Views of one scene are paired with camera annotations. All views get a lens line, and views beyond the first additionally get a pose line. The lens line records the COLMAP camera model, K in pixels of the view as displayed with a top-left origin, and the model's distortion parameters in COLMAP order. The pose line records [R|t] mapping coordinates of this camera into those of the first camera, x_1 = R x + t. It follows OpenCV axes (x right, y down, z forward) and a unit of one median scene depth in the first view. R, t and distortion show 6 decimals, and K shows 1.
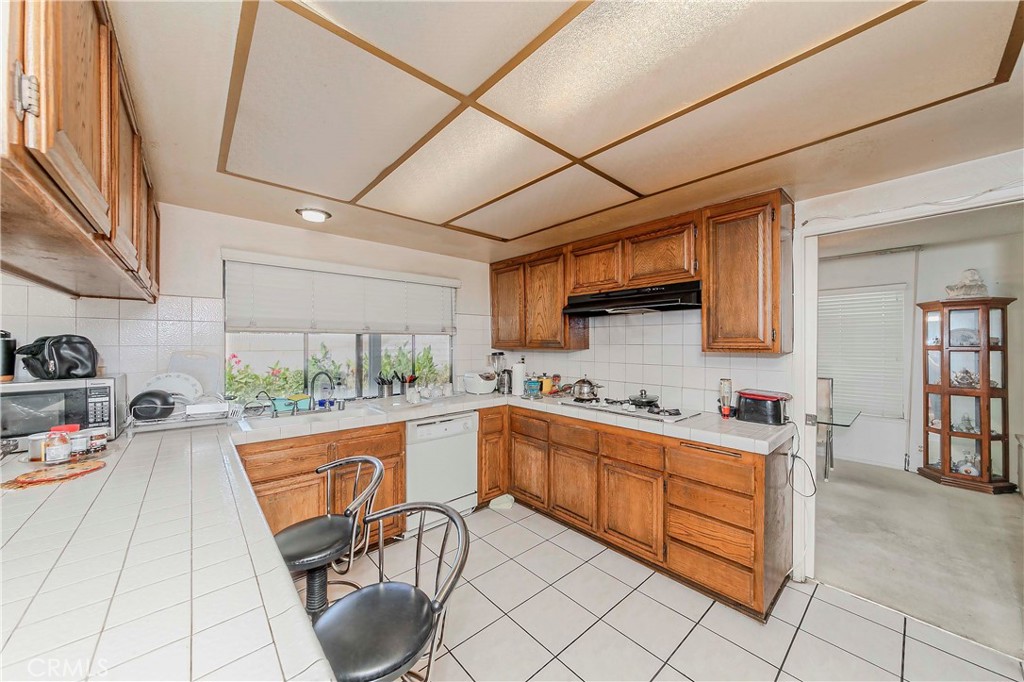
lens RADIAL K [[361.1, 0, 512.0], [0, 361.1, 341.0], [0, 0, 1]] dist [-0.012994, 0.007927]
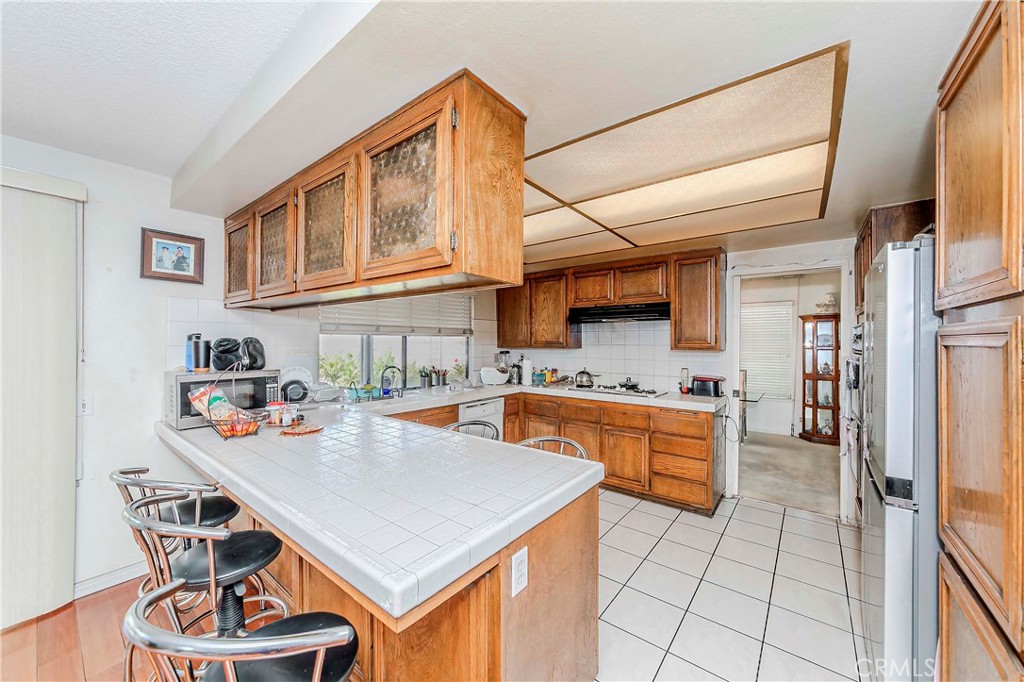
lens RADIAL K [[377.1, 0, 511.2], [0, 377.1, 339.7], [0, 0, 1]] dist [0.000385, -0.000024]
pose [[0.984228, 0.004151, 0.176855, -0.315835], [-0.003831, 0.999990, -0.002149, -0.005164], [-0.176862, 0.001437, 0.984235, -0.331167]]
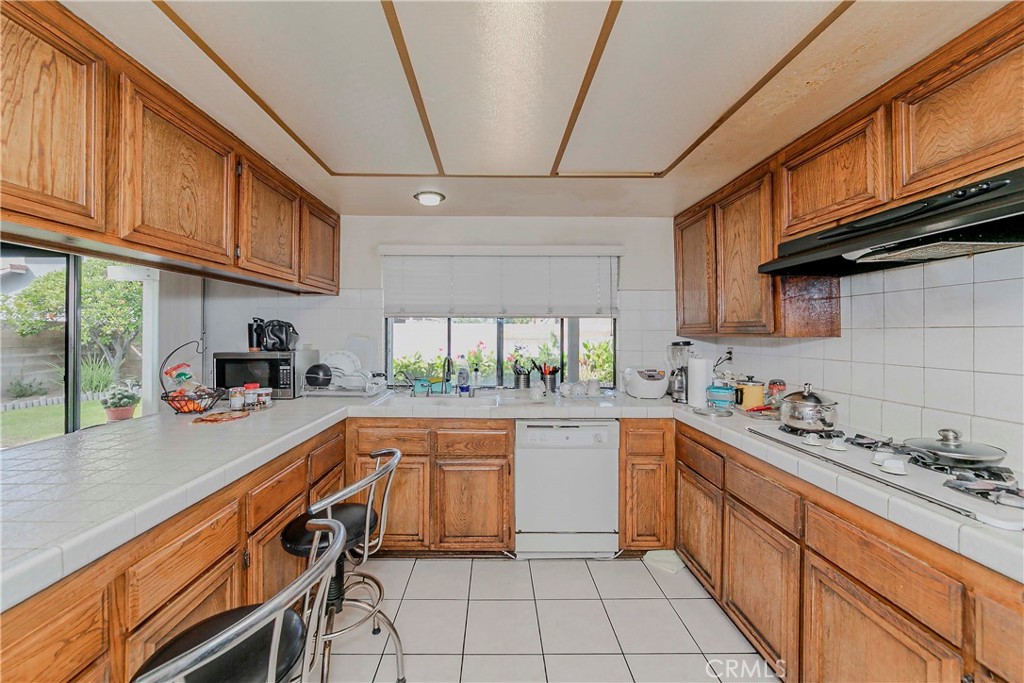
lens RADIAL K [[384.8, 0, 494.8], [0, 384.8, 329.7], [0, 0, 1]] dist [-0.000711, -0.000123]
pose [[0.746800, -0.002374, -0.665044, 0.242203], [-0.000656, 0.999991, -0.004306, 0.015788], [0.665048, 0.003652, 0.746792, 0.267453]]
